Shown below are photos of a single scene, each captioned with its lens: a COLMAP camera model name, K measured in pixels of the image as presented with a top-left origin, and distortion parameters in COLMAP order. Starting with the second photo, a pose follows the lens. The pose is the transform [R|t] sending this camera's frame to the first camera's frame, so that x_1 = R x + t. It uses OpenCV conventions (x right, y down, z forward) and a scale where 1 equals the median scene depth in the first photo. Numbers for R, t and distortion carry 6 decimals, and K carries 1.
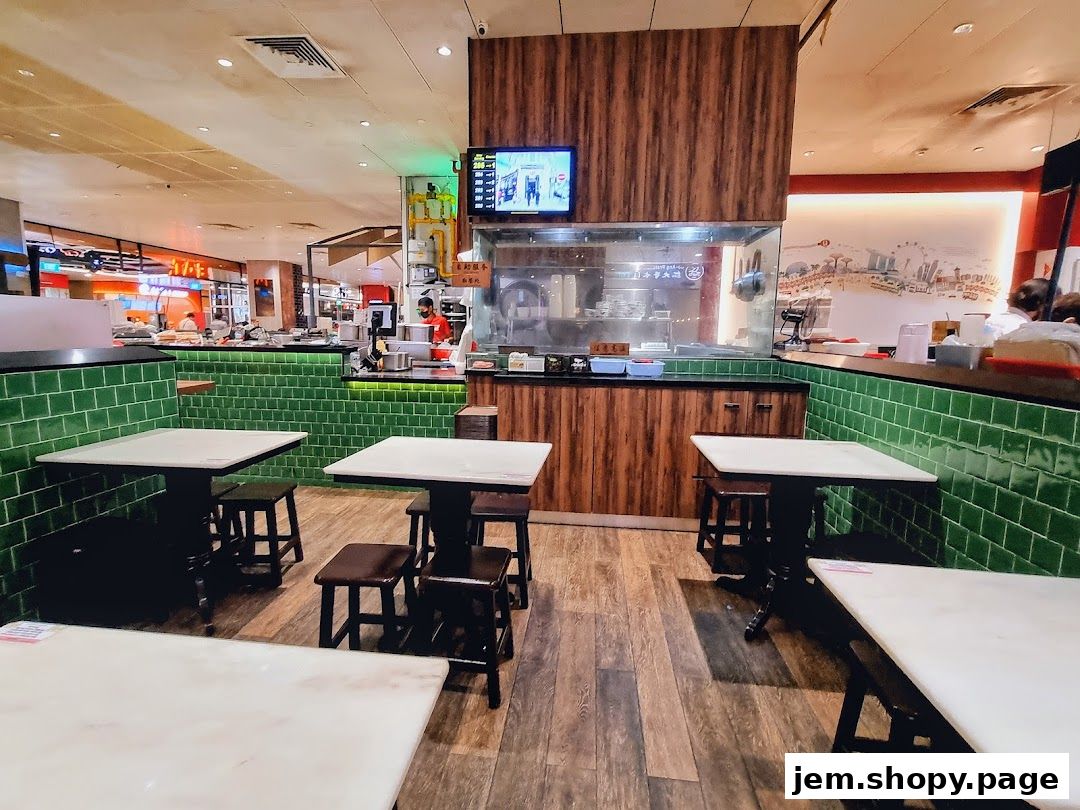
lens RADIAL K [[486.7, 0, 541.4], [0, 486.7, 395.0], [0, 0, 1]] dist [-0.004563, 0.000228]
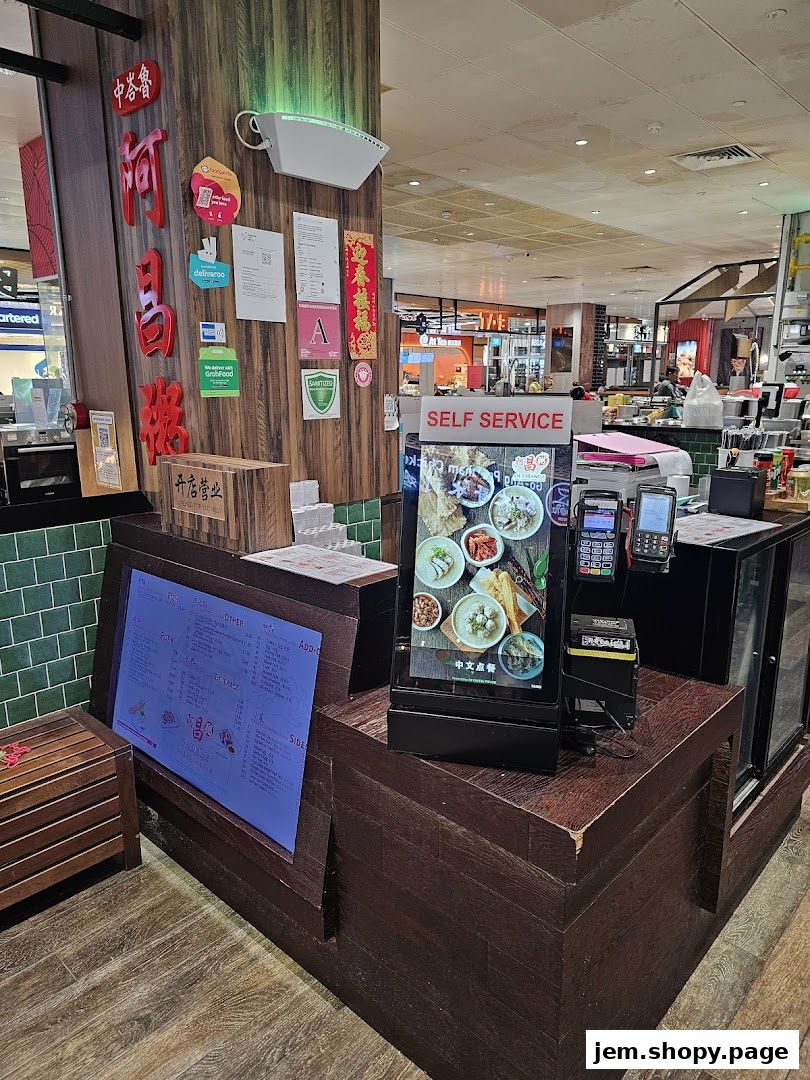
lens RADIAL K [[733.1, 0, 407.6], [0, 733.1, 545.7], [0, 0, 1]] dist [0.019995, -0.006374]
pose [[0.798123, 0.120539, -0.590313, 0.022485], [-0.063857, 0.991187, 0.116059, 0.017919], [0.599100, -0.054934, 0.798787, -0.791254]]
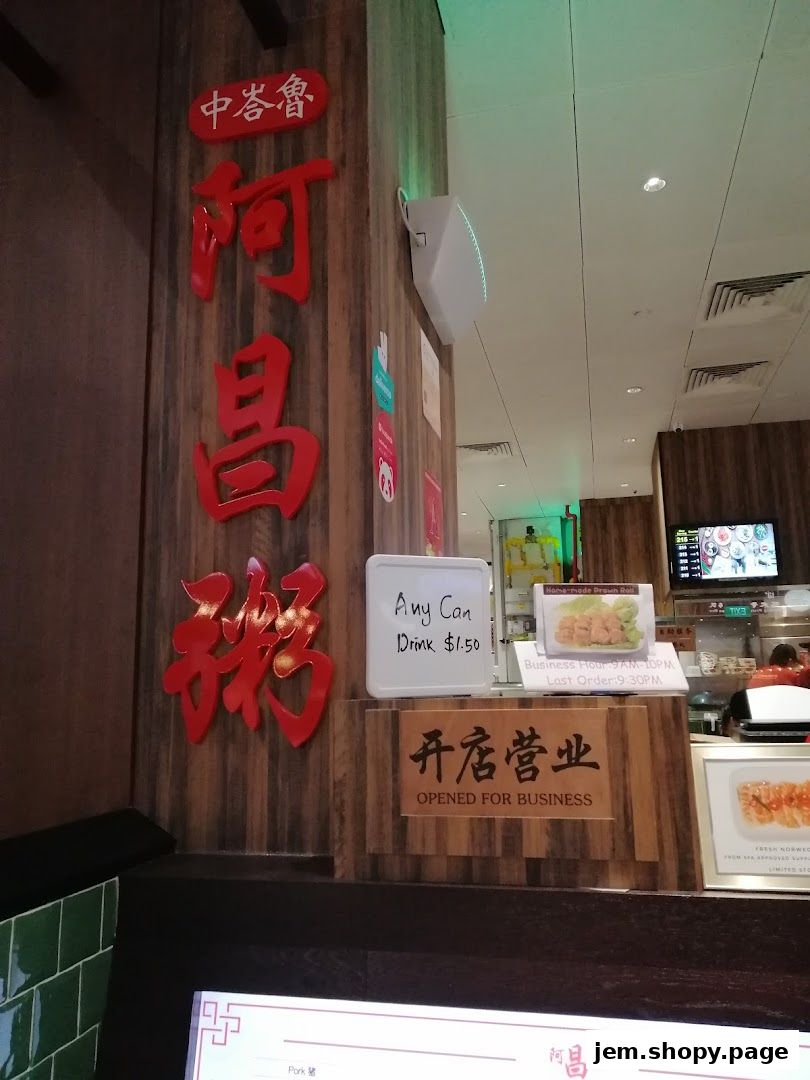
lens RADIAL K [[812.5, 0, 404.8], [0, 812.5, 543.4], [0, 0, 1]] dist [0.015013, -0.000750]
pose [[0.989978, -0.059422, -0.128114, -0.469780], [0.017722, 0.952270, -0.304744, 0.068690], [0.140107, 0.299419, 0.943779, -0.728413]]
